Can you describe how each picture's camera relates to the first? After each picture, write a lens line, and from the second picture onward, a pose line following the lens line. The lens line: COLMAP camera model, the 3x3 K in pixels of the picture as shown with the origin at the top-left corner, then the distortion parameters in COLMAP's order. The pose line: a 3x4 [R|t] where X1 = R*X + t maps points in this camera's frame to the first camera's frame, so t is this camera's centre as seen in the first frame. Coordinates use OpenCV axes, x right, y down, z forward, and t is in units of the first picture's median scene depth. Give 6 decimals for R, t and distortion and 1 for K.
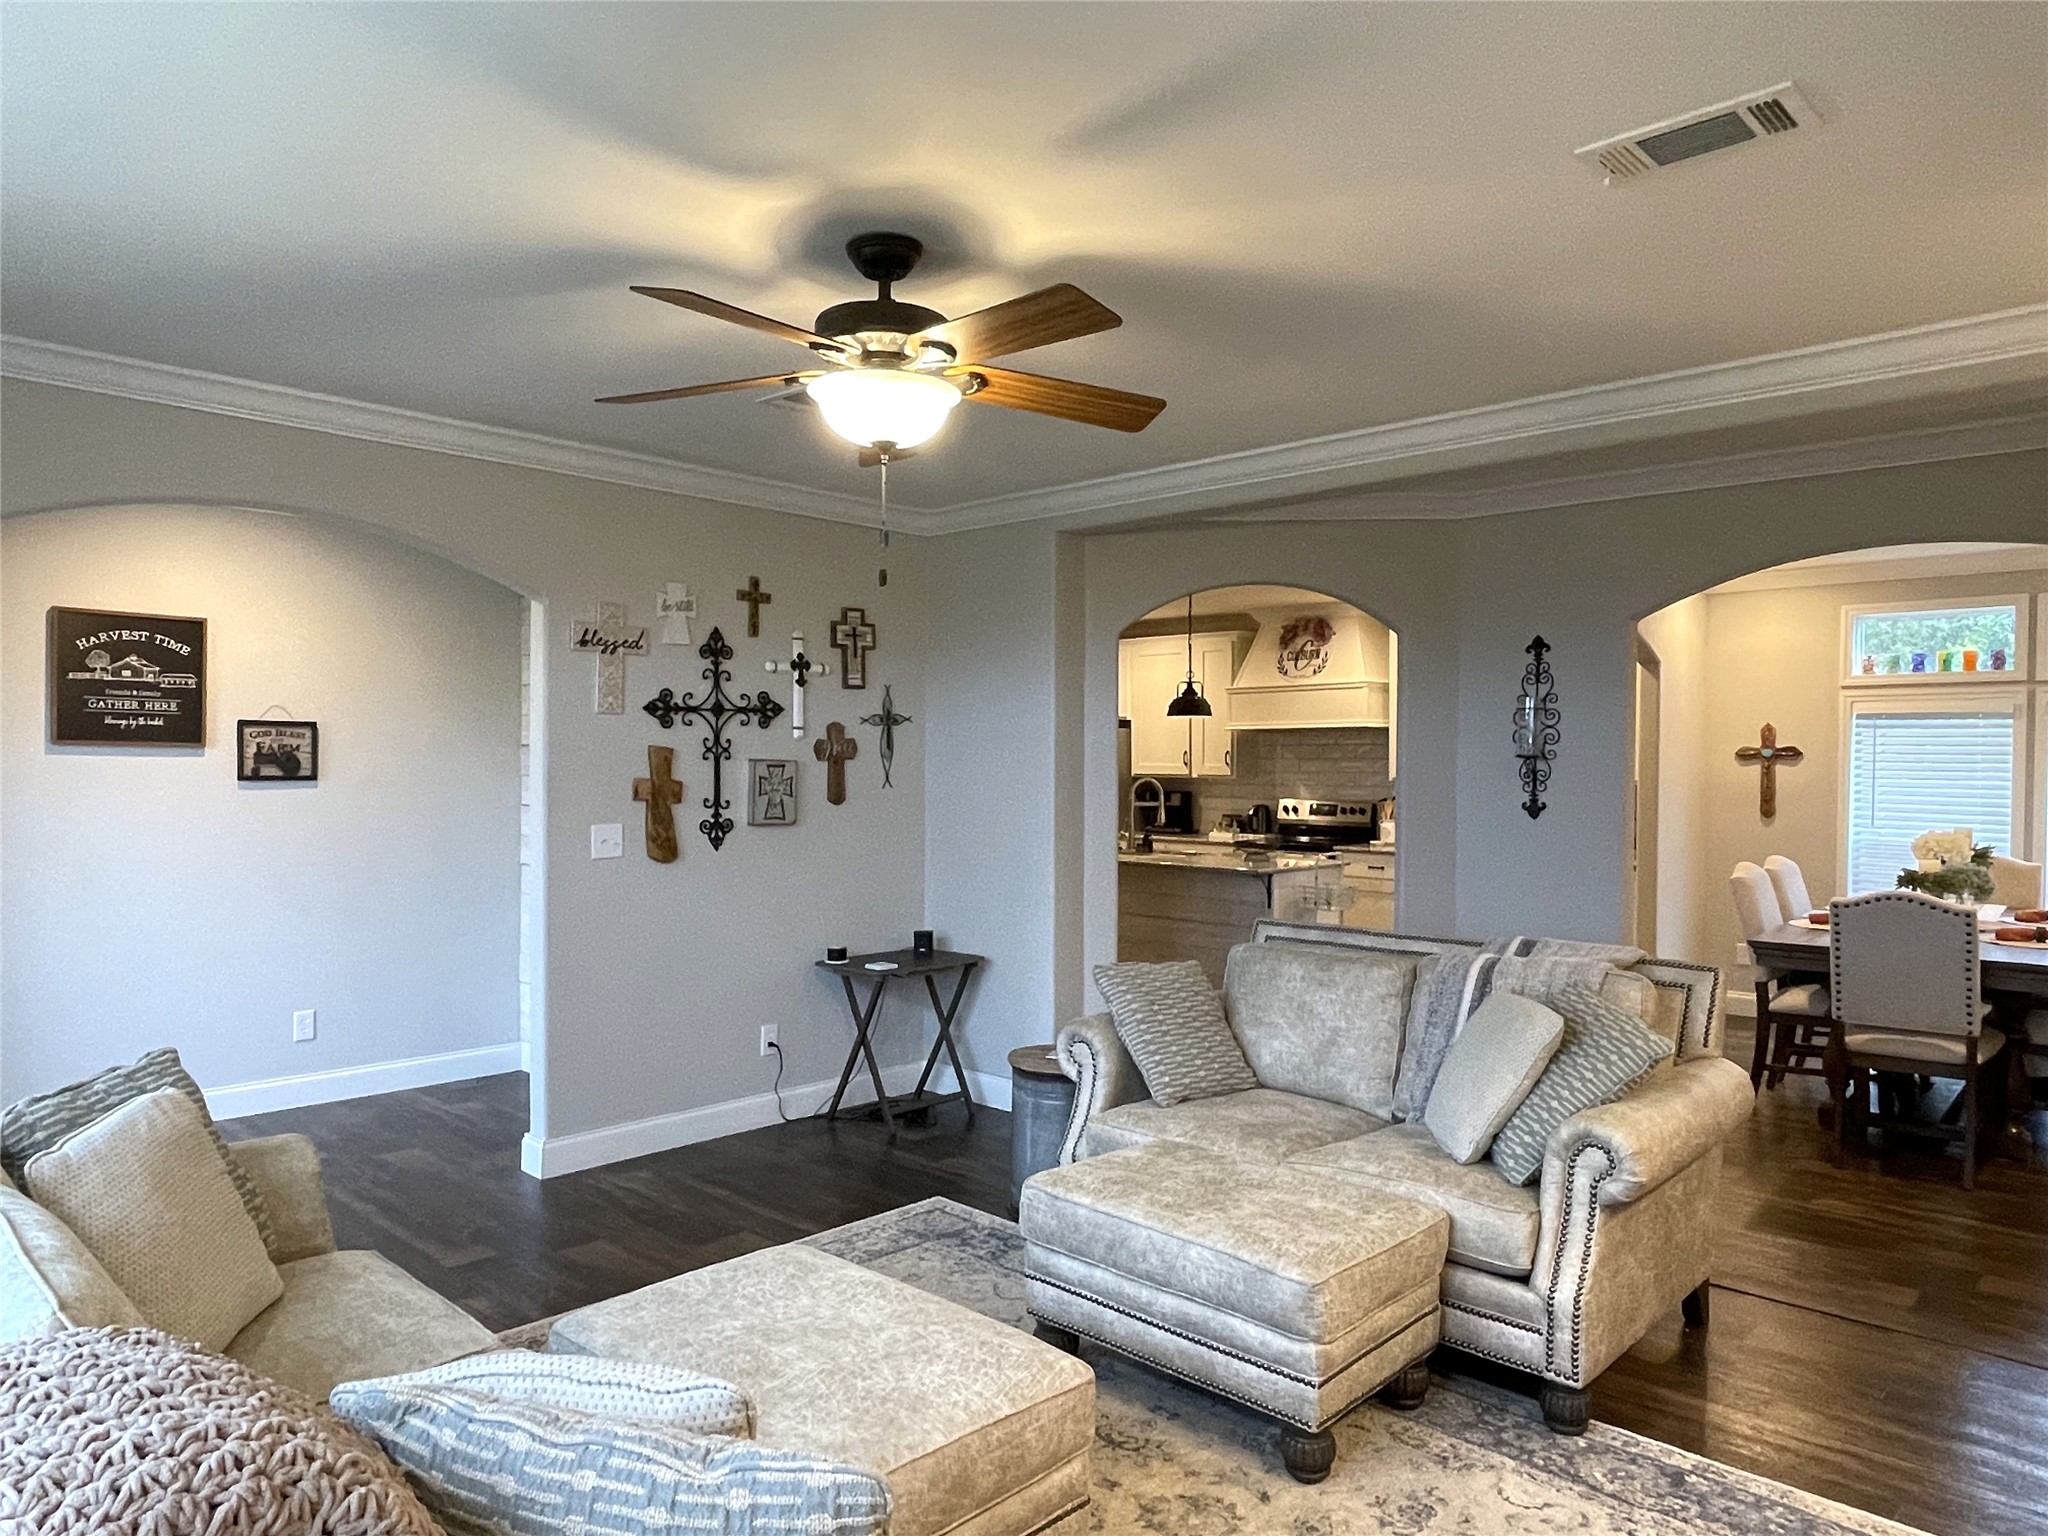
lens RADIAL K [[1328.4, 0, 1013.8], [0, 1328.4, 760.0], [0, 0, 1]] dist [0.003022, -0.014122]
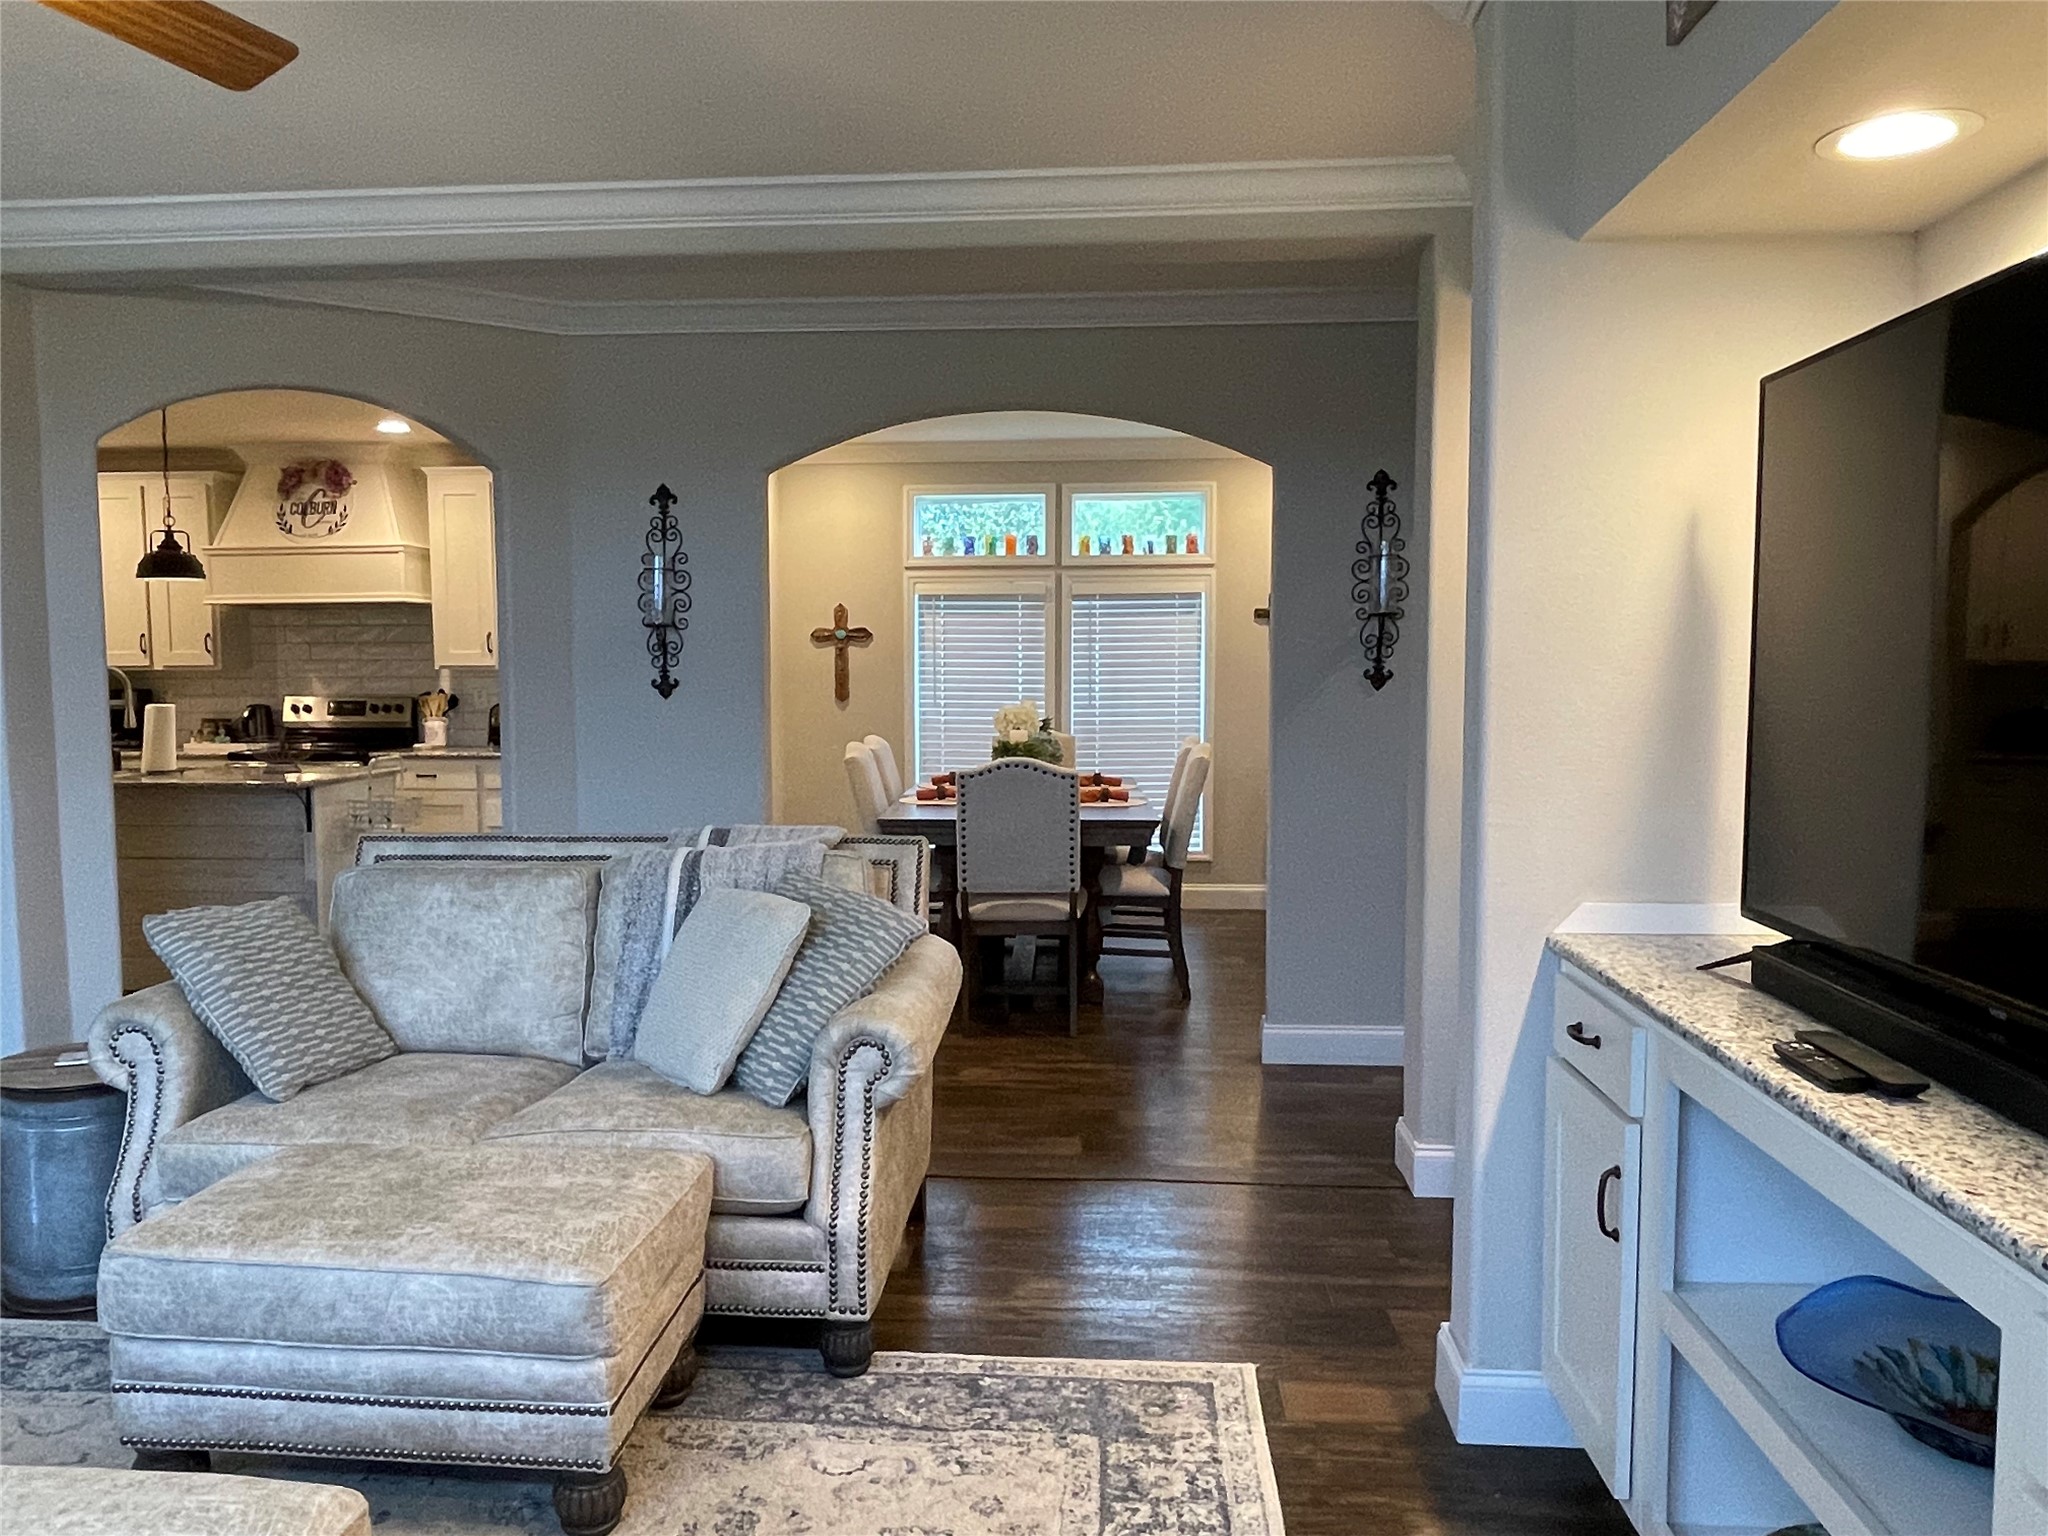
lens RADIAL K [[1521.9, 0, 1018.6], [0, 1521.9, 761.5], [0, 0, 1]] dist [0.034635, -0.057800]
pose [[0.776844, -0.050581, 0.627658, -0.081473], [0.009025, 0.997561, 0.069219, 0.028270], [-0.629628, -0.048108, 0.775406, 0.130289]]
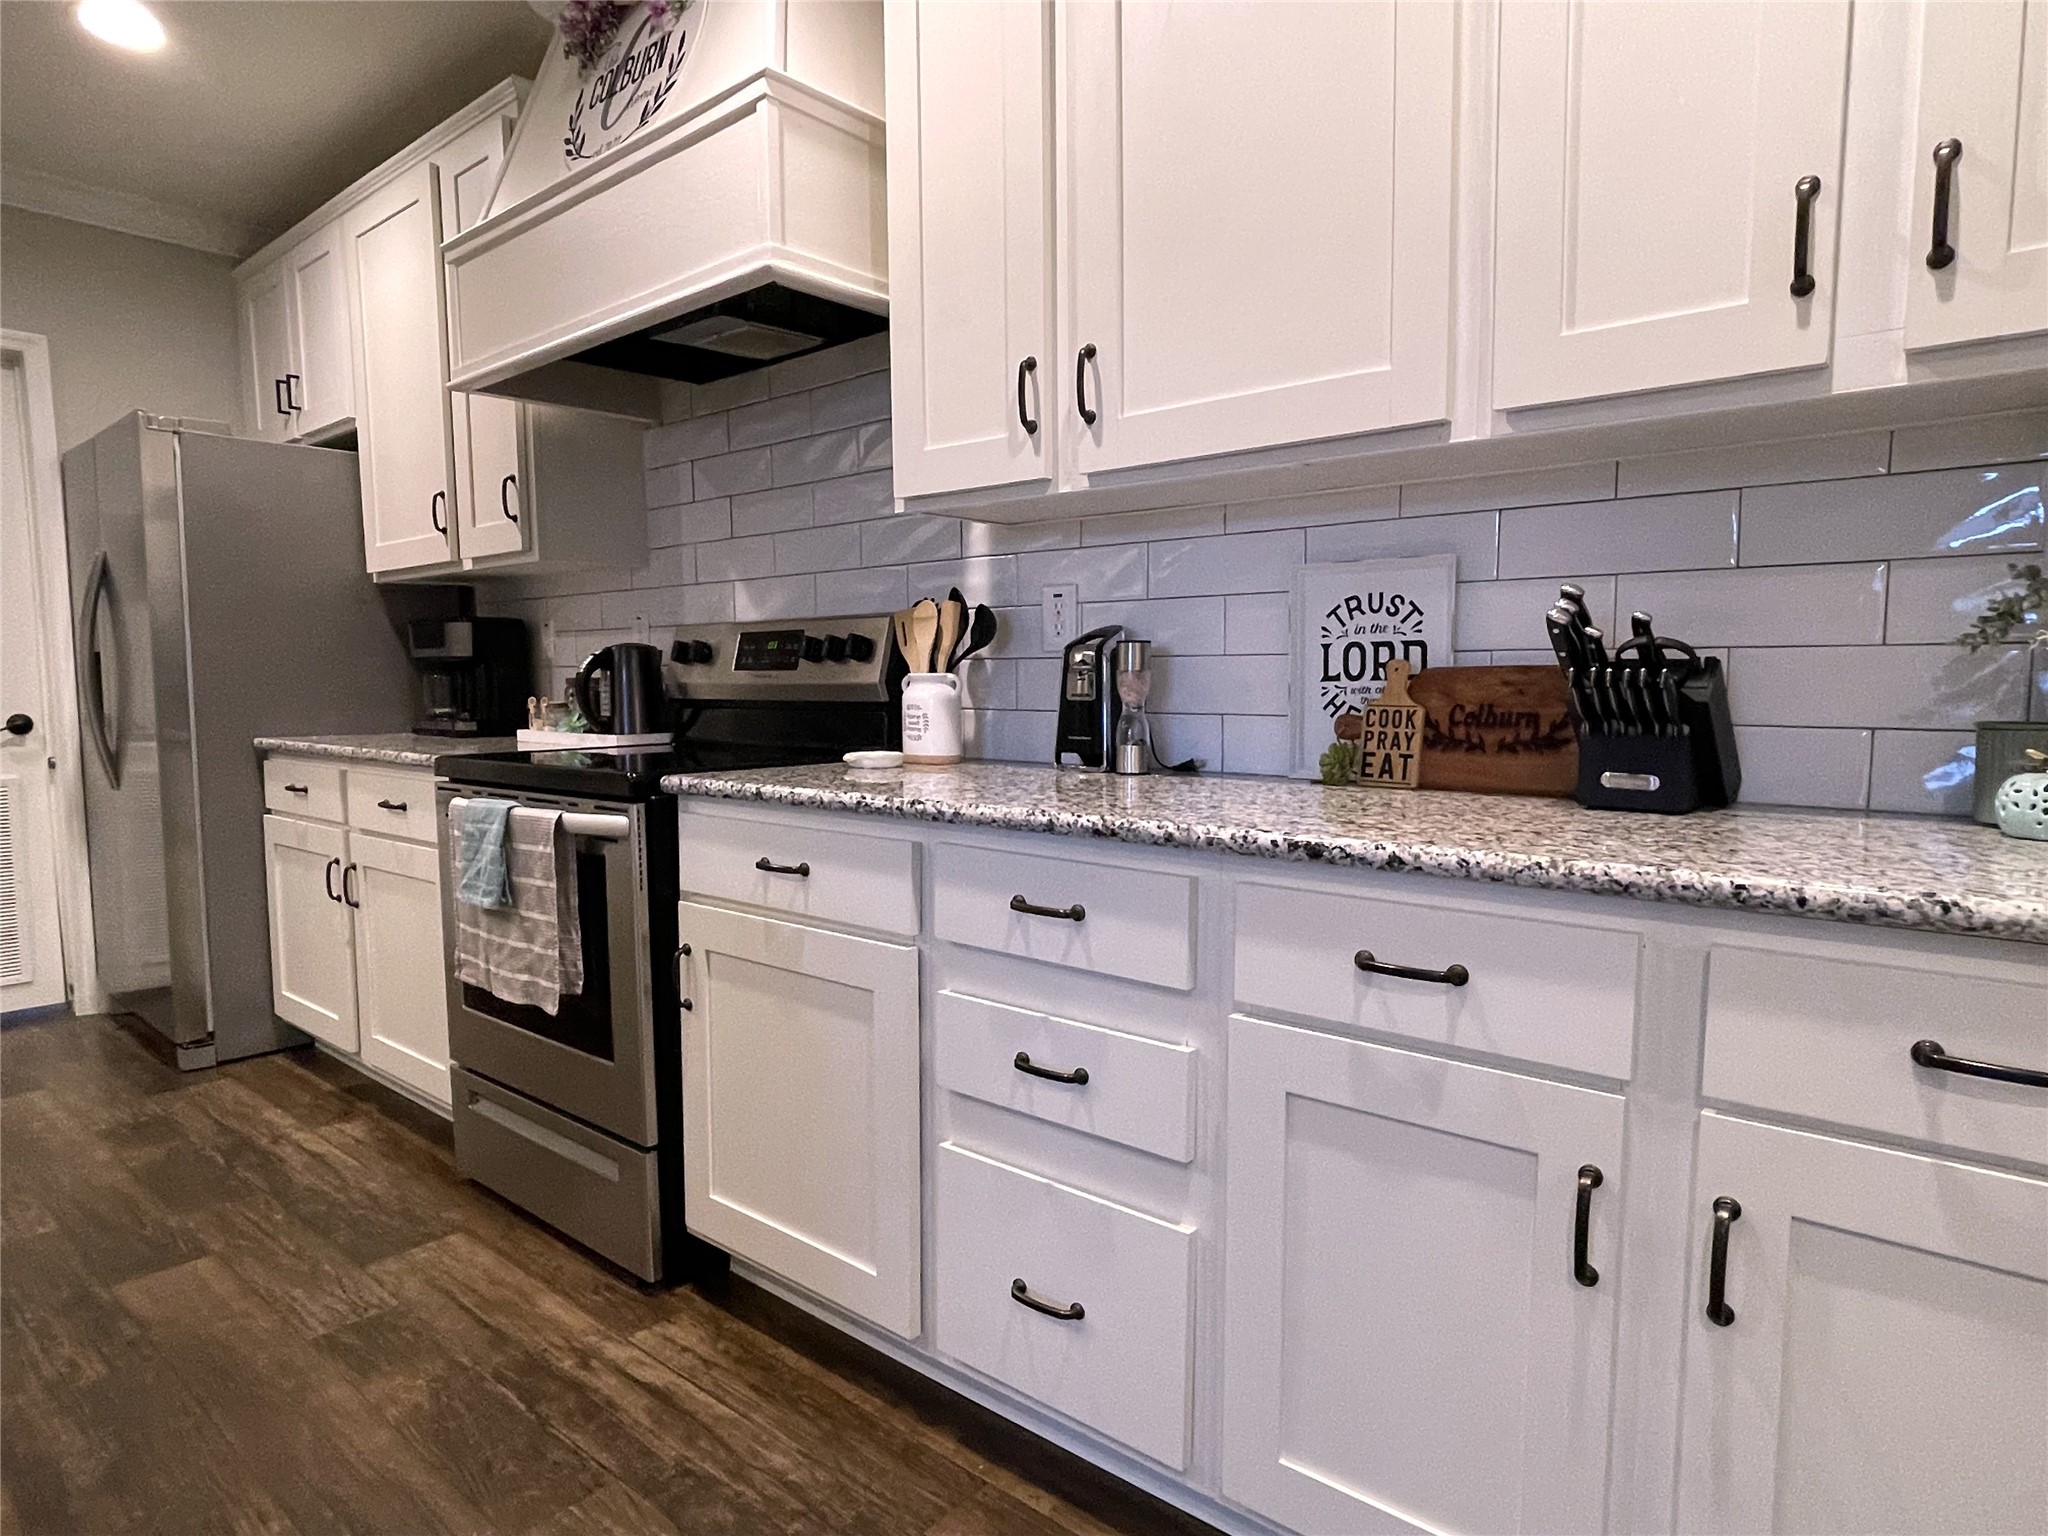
lens RADIAL K [[1220.6, 0, 1022.9], [0, 1220.6, 776.0], [0, 0, 1]] dist [-0.002582, -0.000319]
pose [[0.997752, -0.016728, 0.064894, 0.792639], [0.011427, 0.996631, 0.081219, 0.127524], [-0.066034, -0.080295, 0.994581, 2.079394]]
